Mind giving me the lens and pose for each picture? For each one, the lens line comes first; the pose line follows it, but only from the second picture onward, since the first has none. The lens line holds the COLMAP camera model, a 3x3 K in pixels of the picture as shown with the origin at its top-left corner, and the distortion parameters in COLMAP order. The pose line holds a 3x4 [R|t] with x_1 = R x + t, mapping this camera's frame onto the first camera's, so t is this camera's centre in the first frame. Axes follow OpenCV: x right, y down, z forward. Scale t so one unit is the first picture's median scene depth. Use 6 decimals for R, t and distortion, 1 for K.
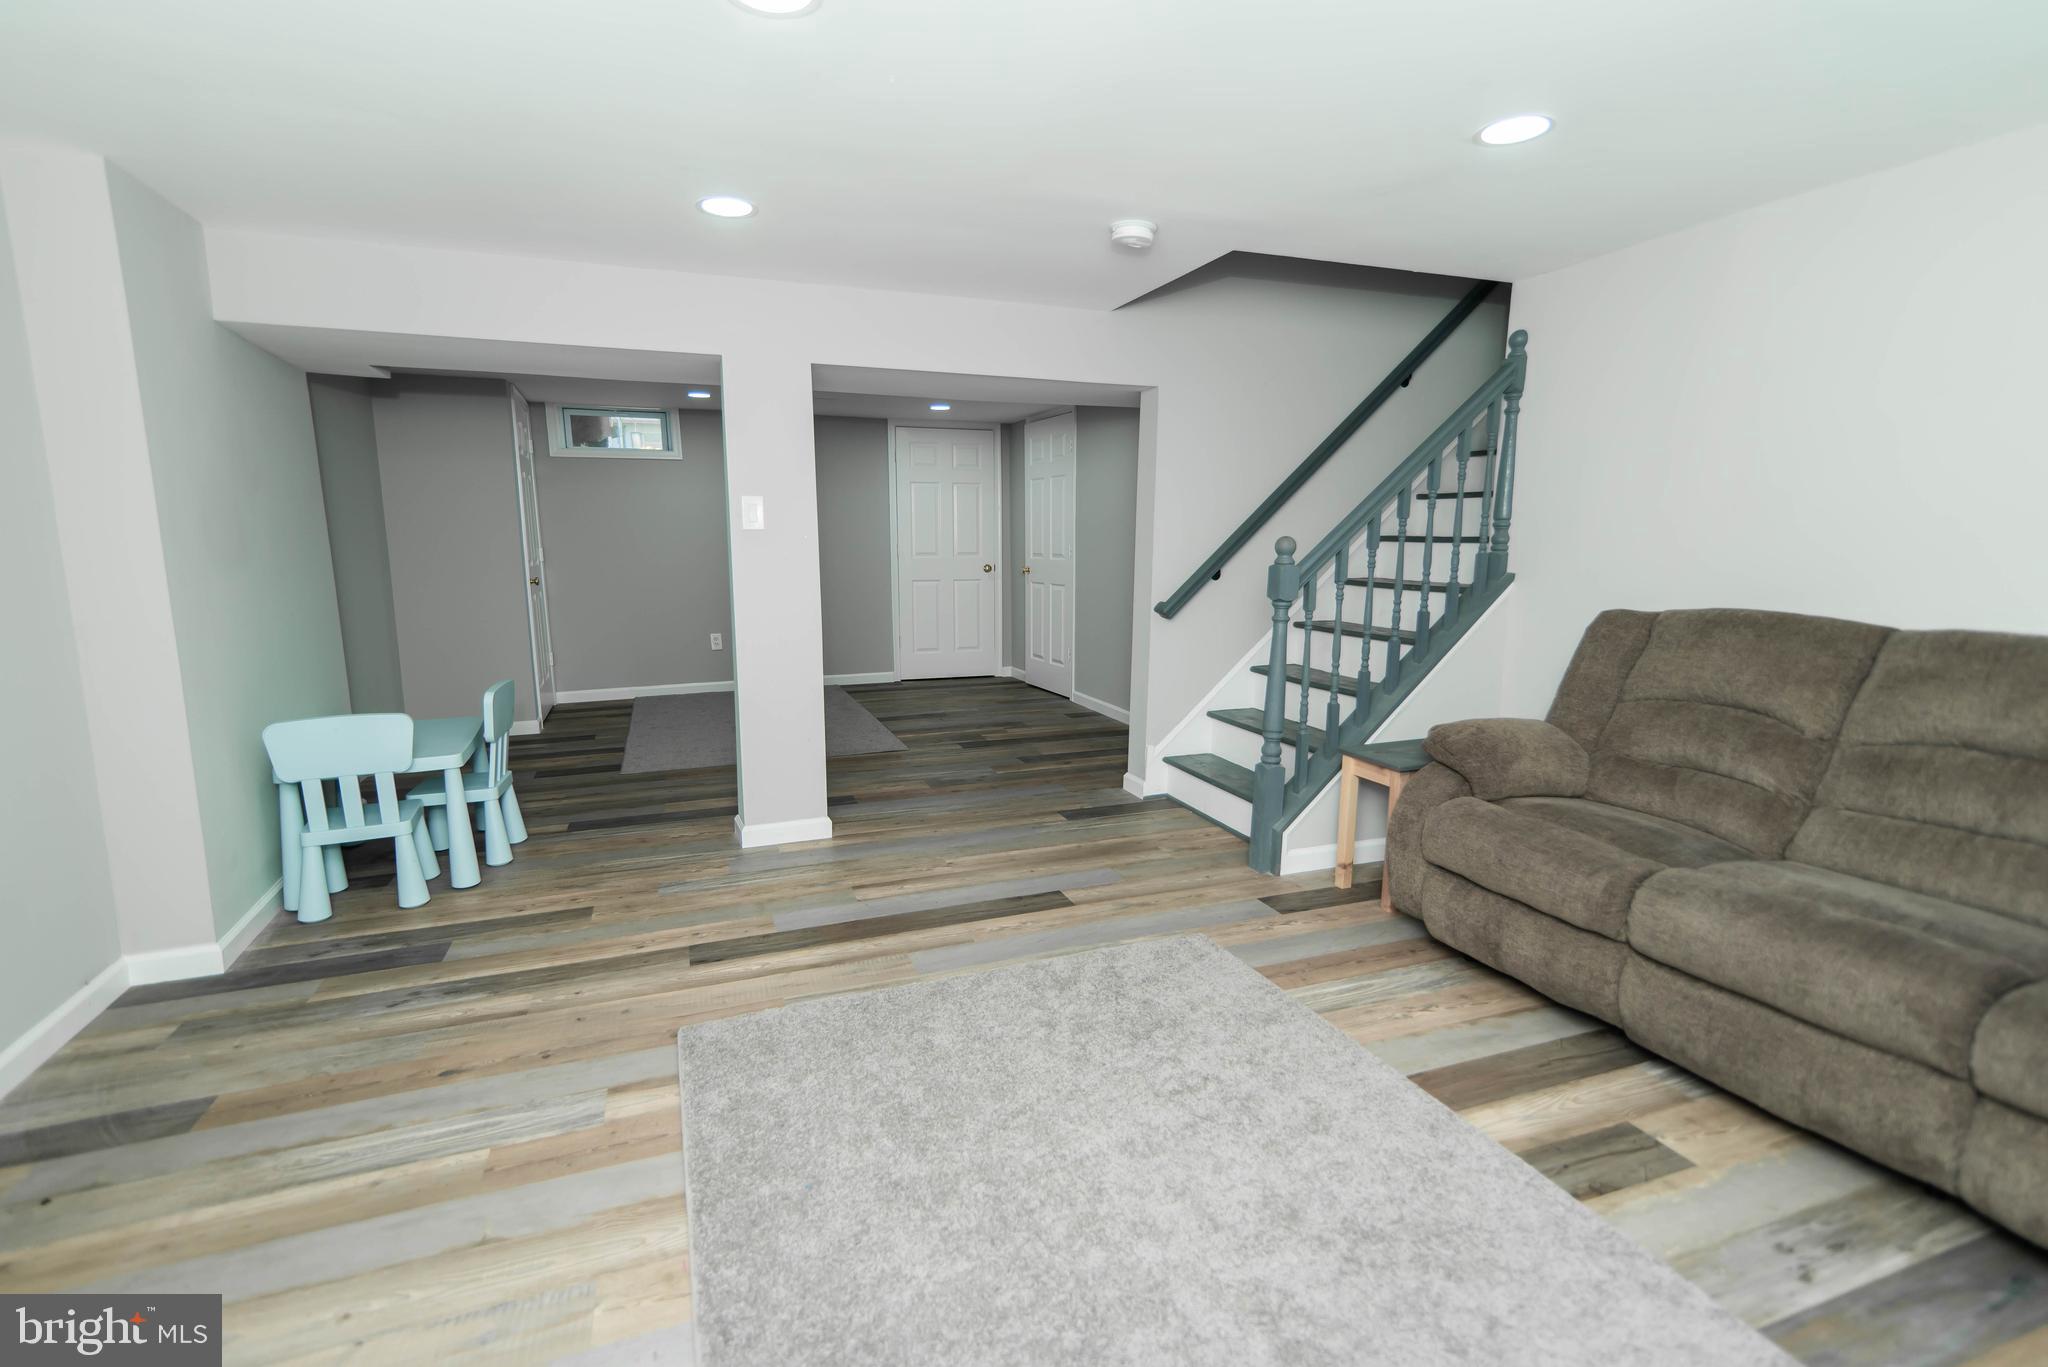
lens RADIAL K [[944.6, 0, 1029.3], [0, 944.6, 682.2], [0, 0, 1]] dist [0.002147, 0.000013]
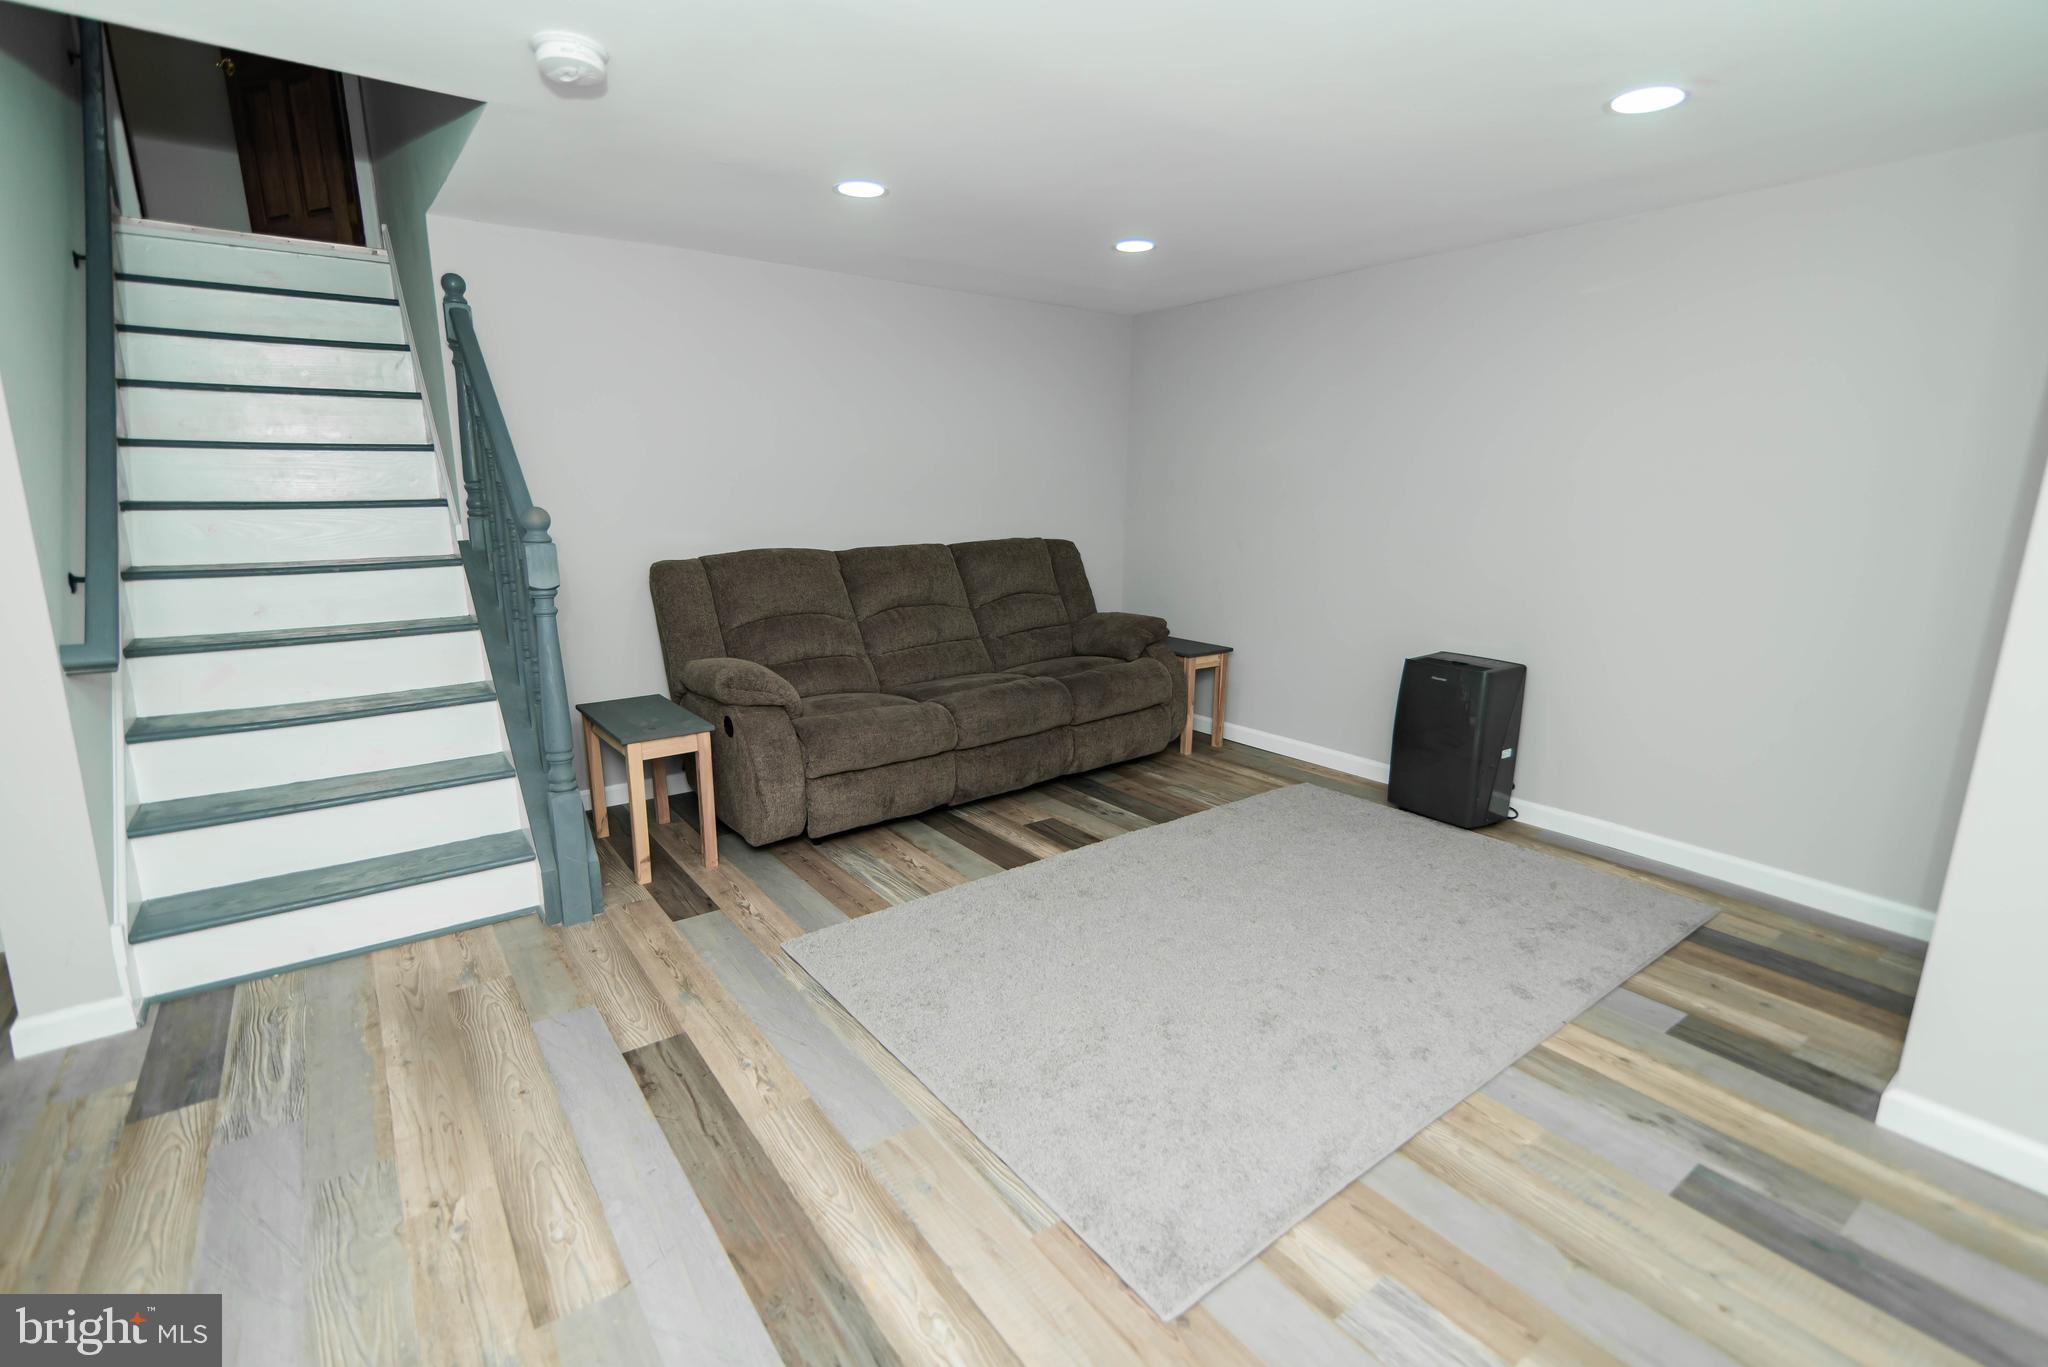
lens RADIAL K [[944.6, 0, 1019.5], [0, 944.6, 685.7], [0, 0, 1]] dist [0.002147, 0.000013]
pose [[-0.271866, -0.208637, 0.939447, -0.634080], [0.149976, 0.955102, 0.255515, -0.158550], [-0.950577, 0.210360, -0.228369, 0.861713]]
